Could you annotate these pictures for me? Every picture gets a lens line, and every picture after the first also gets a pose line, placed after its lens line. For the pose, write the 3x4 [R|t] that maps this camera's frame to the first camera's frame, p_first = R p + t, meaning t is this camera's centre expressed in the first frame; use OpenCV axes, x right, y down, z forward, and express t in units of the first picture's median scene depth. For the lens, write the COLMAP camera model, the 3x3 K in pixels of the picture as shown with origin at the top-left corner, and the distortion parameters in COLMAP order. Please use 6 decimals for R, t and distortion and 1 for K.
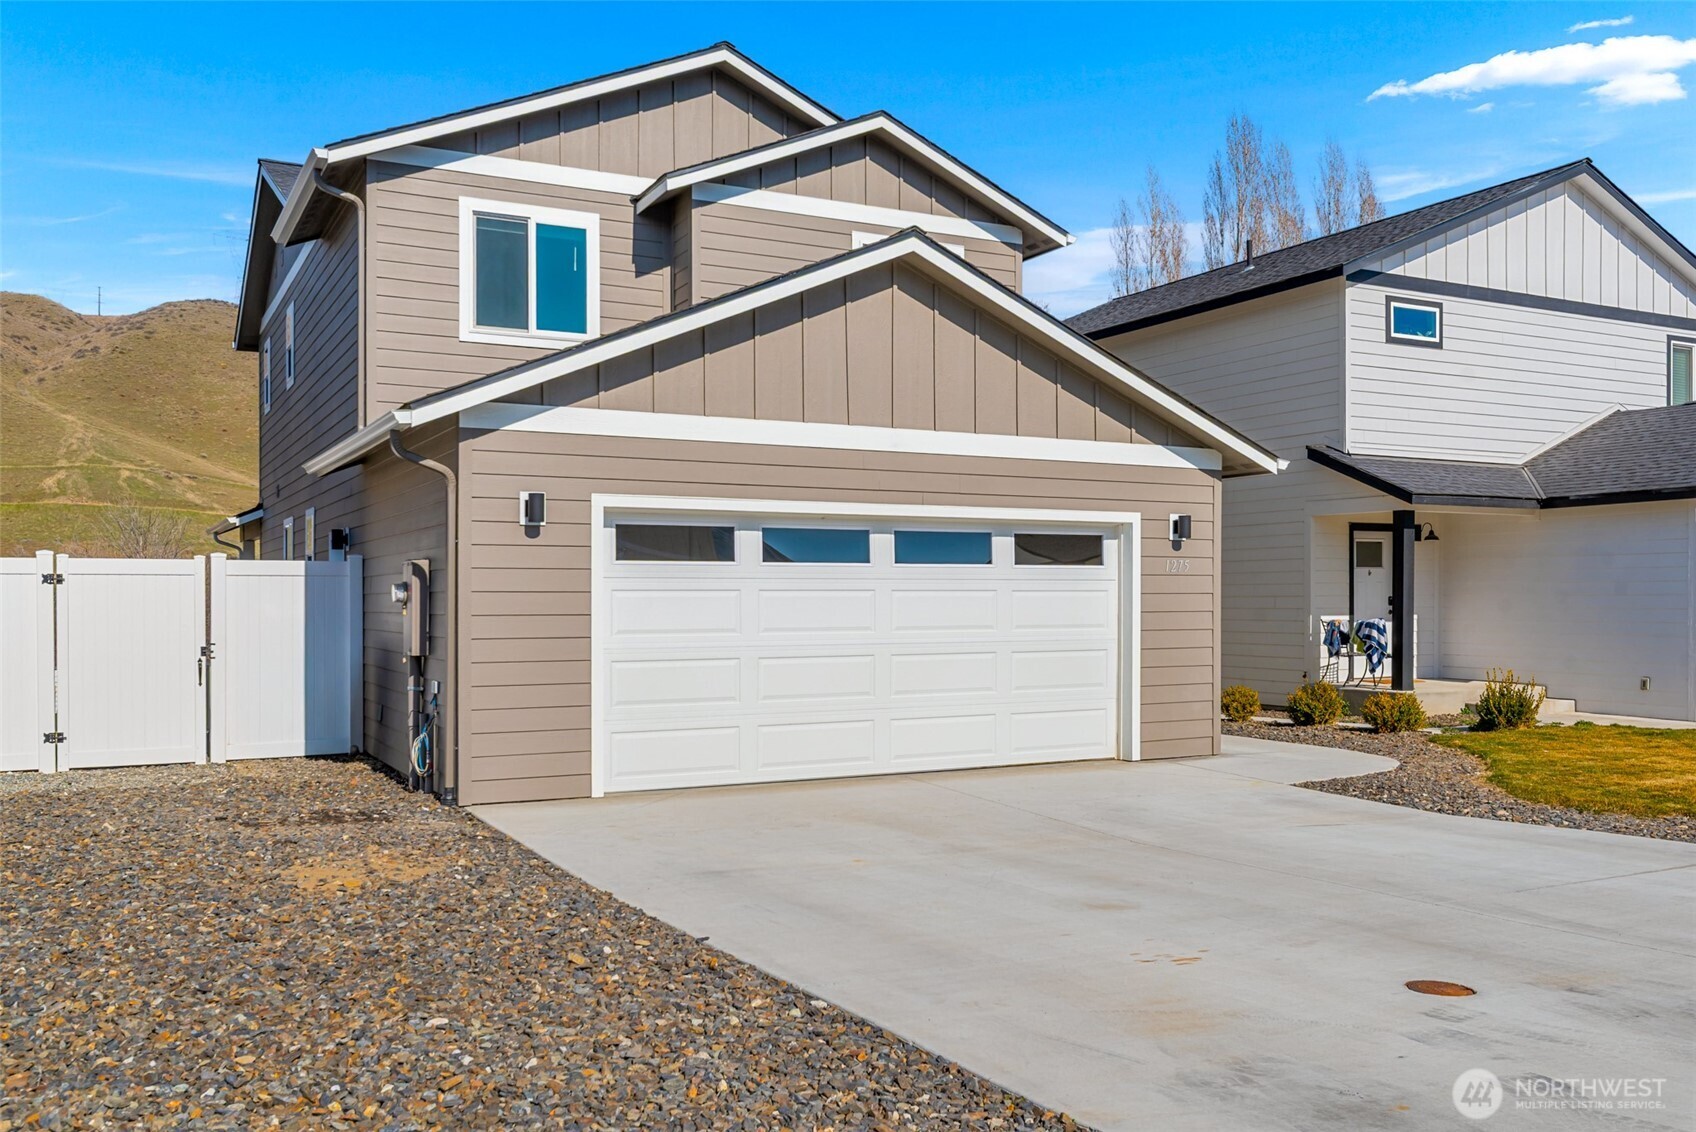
lens RADIAL K [[1397.1, 0, 845.4], [0, 1397.1, 570.0], [0, 0, 1]] dist [0.002821, -0.001172]
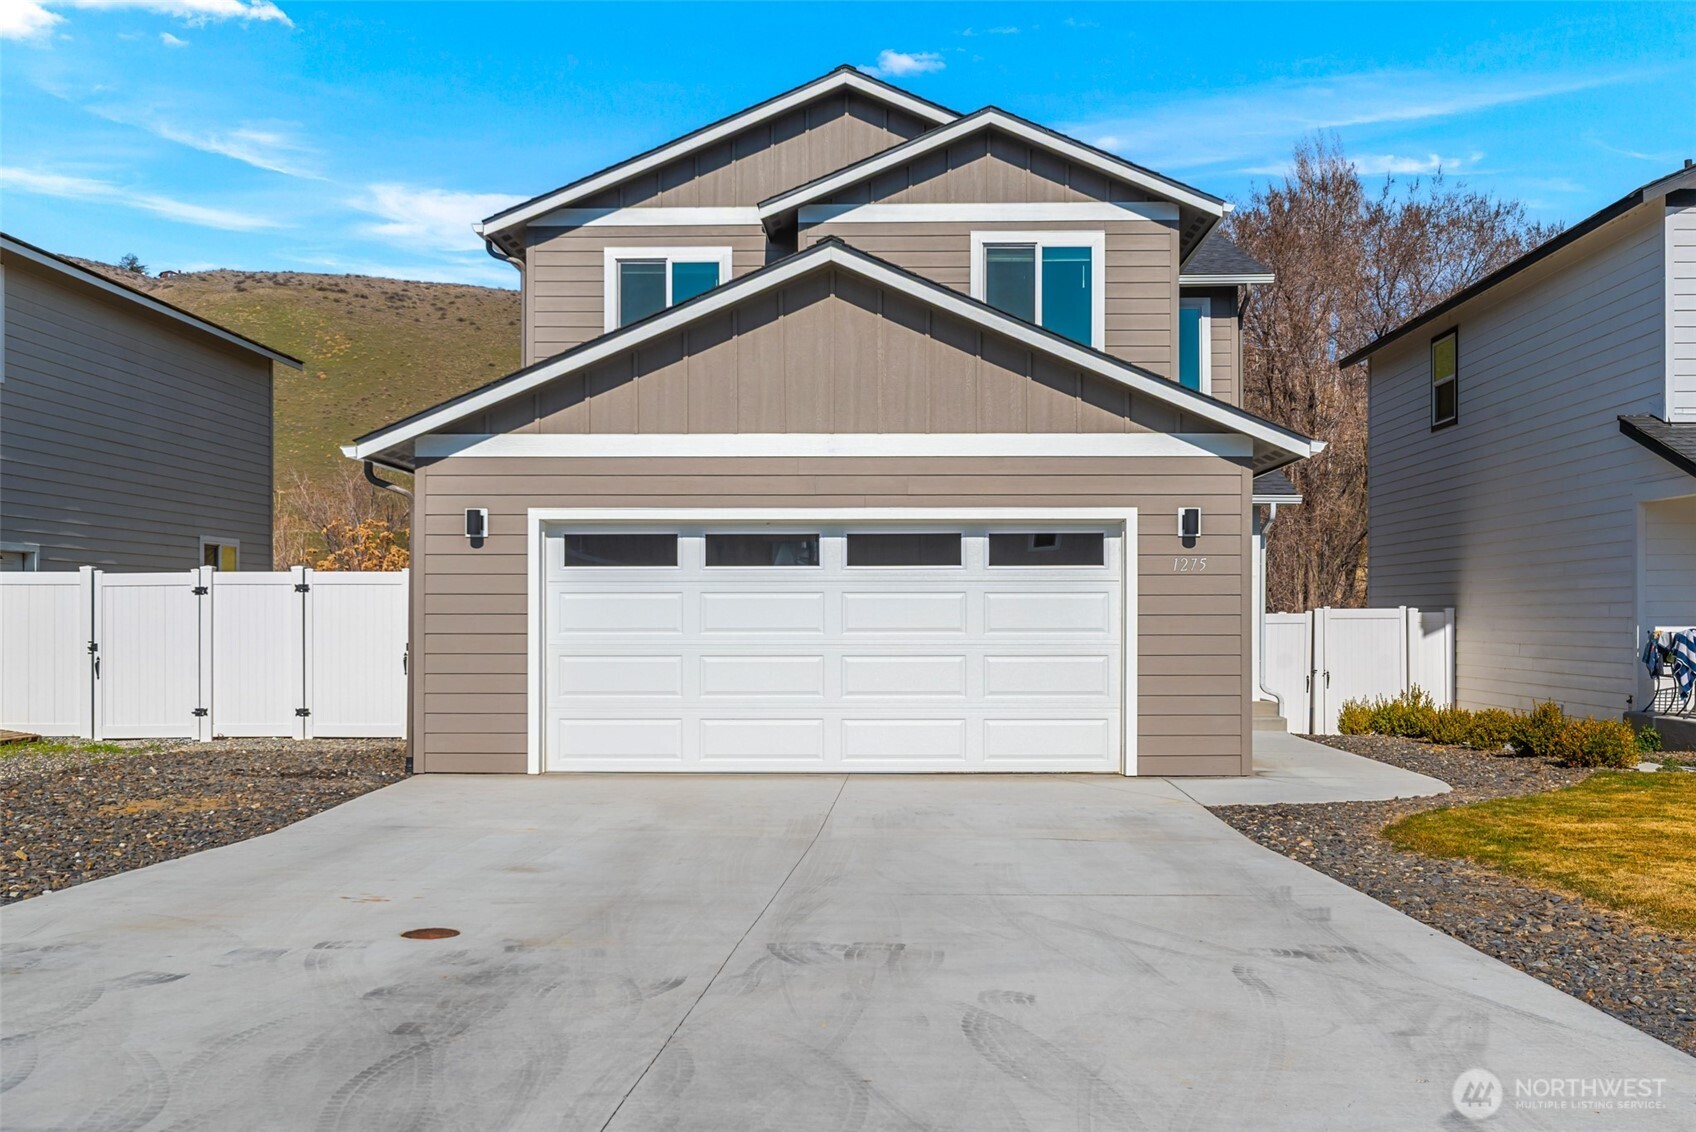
lens RADIAL K [[1483.7, 0, 852.3], [0, 1483.7, 579.5], [0, 0, 1]] dist [-0.004988, 0.002694]
pose [[0.876392, -0.010365, -0.481487, 0.518102], [0.008171, 0.999944, -0.006654, 0.011364], [0.481529, 0.001897, 0.876428, 0.051322]]
